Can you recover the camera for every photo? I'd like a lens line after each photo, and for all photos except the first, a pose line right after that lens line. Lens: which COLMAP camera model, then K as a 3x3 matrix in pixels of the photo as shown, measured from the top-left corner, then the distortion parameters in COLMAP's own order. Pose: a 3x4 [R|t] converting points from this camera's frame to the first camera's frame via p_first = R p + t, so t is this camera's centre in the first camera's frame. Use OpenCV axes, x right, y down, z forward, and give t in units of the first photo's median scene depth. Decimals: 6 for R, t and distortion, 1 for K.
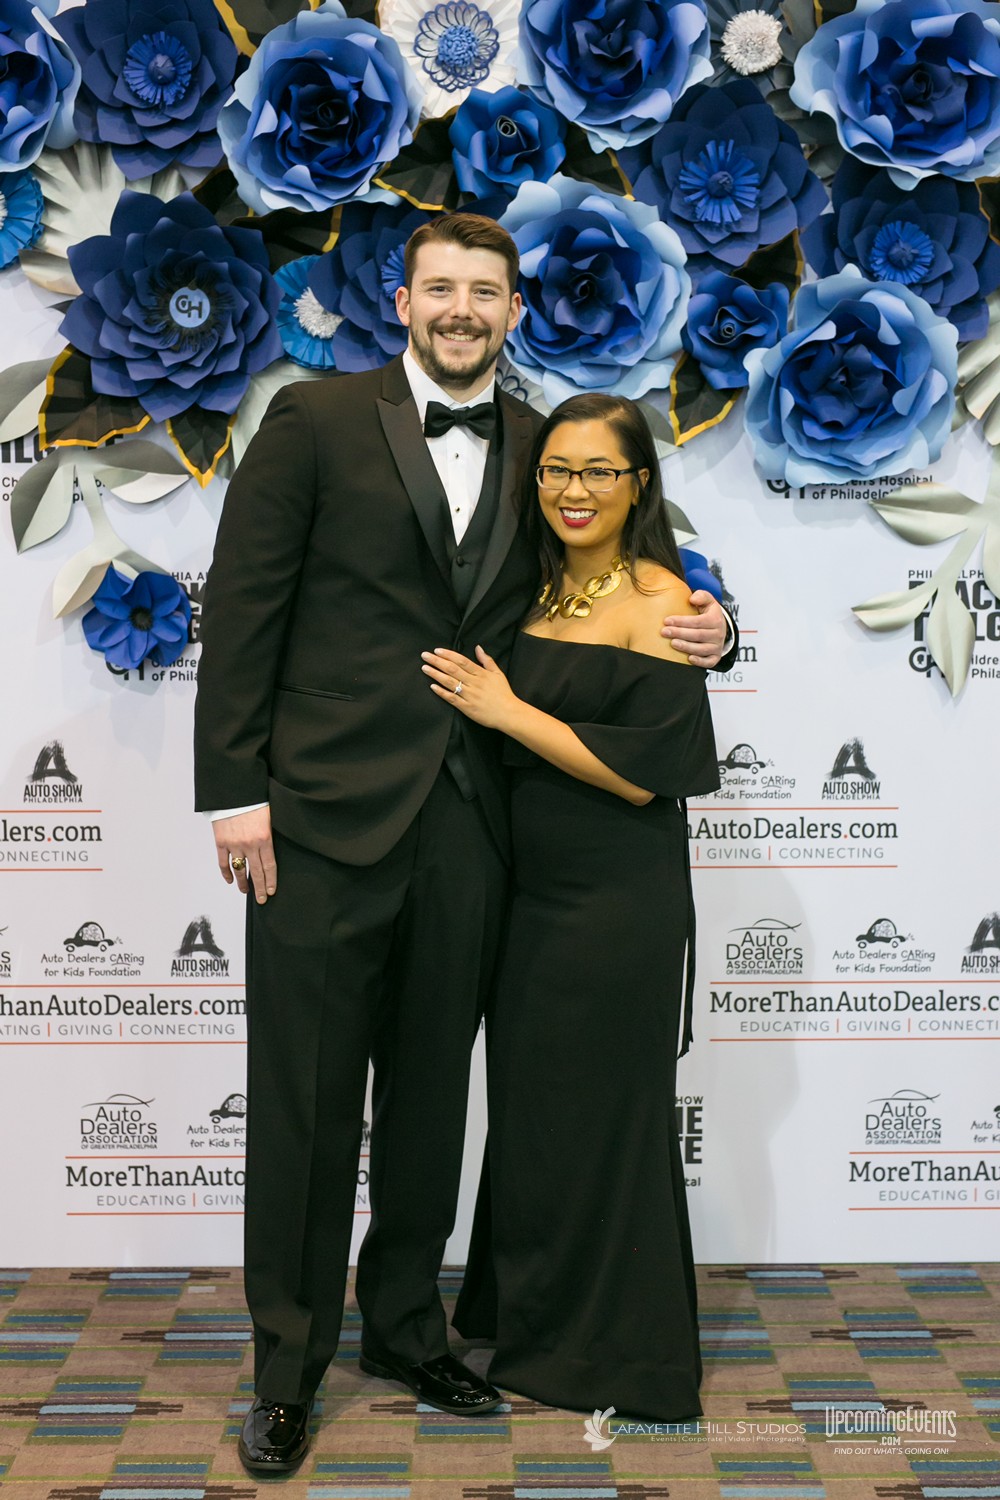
lens RADIAL K [[2127.4, 0, 489.6], [0, 2127.4, 750.9], [0, 0, 1]] dist [0.020897, 0.009381]
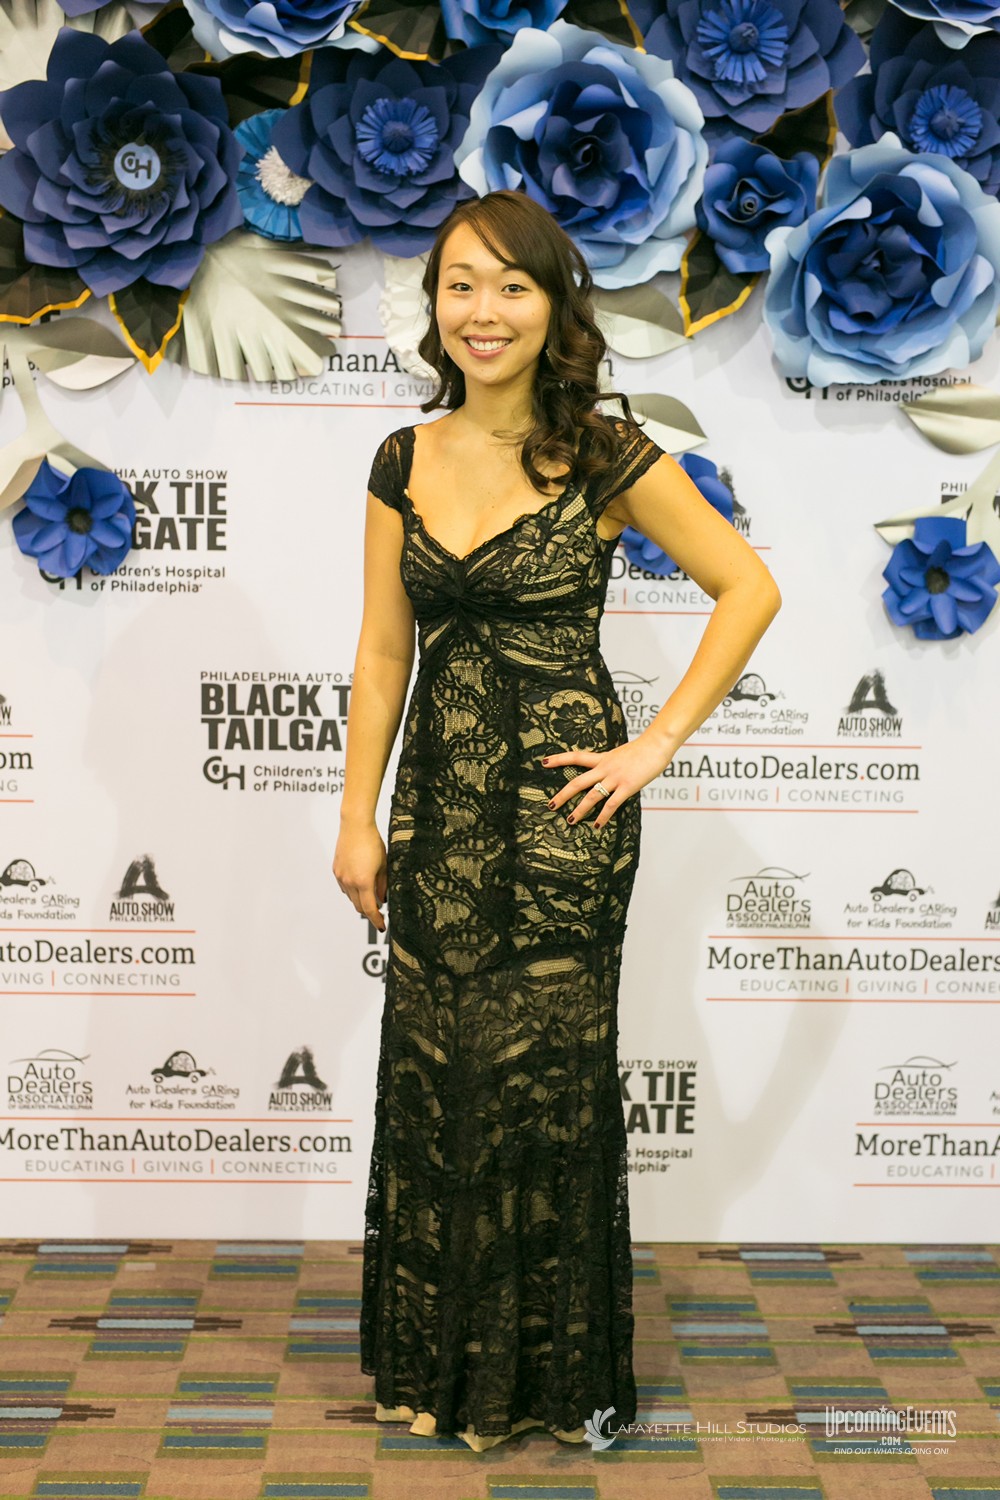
lens RADIAL K [[2137.4, 0, 490.9], [0, 2137.4, 750.6], [0, 0, 1]] dist [0.013487, 0.042175]
pose [[0.999648, 0.017017, 0.020339, -0.008839], [-0.017990, 0.998656, 0.048616, -0.013075], [-0.019485, -0.048964, 0.998610, 0.104081]]
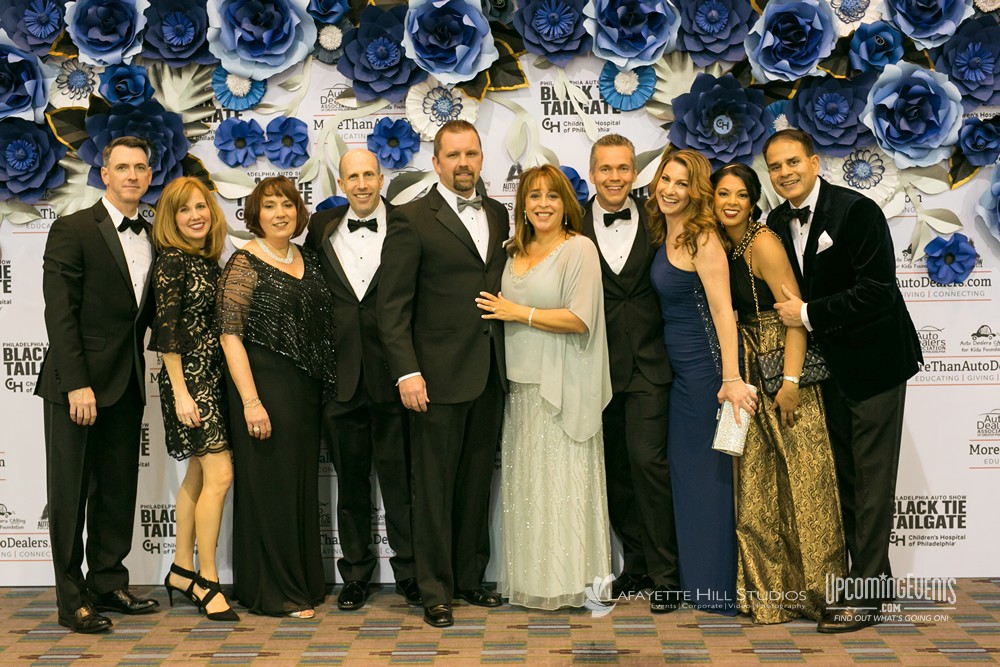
lens RADIAL K [[1455.3, 0, 497.4], [0, 1455.3, 320.3], [0, 0, 1]] dist [0.016255, 0.061080]
pose [[0.999382, -0.014063, -0.032209, -0.326838], [0.012852, 0.999214, -0.037500, 0.041312], [0.032711, 0.037063, 0.998777, -0.470360]]
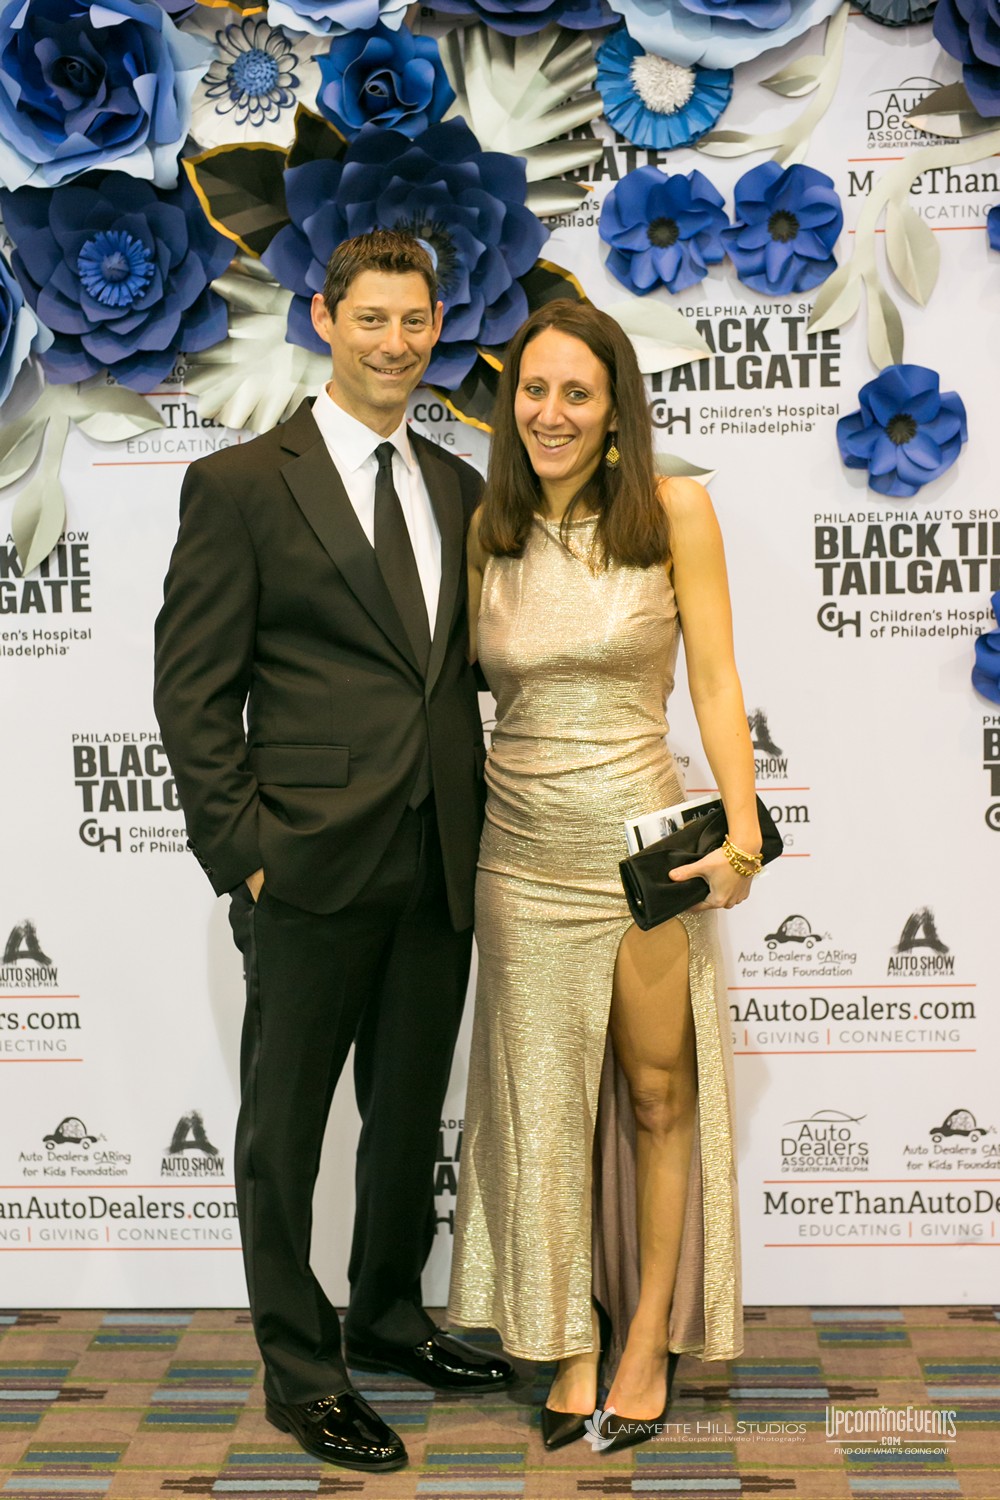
lens RADIAL K [[2244.5, 0, 493.1], [0, 2244.5, 751.1], [0, 0, 1]] dist [0.015346, 0.052732]
pose [[0.998976, -0.018752, -0.041178, -0.673512], [0.020025, 0.999328, 0.030708, -0.017631], [0.040574, -0.031501, 0.998680, 0.081412]]
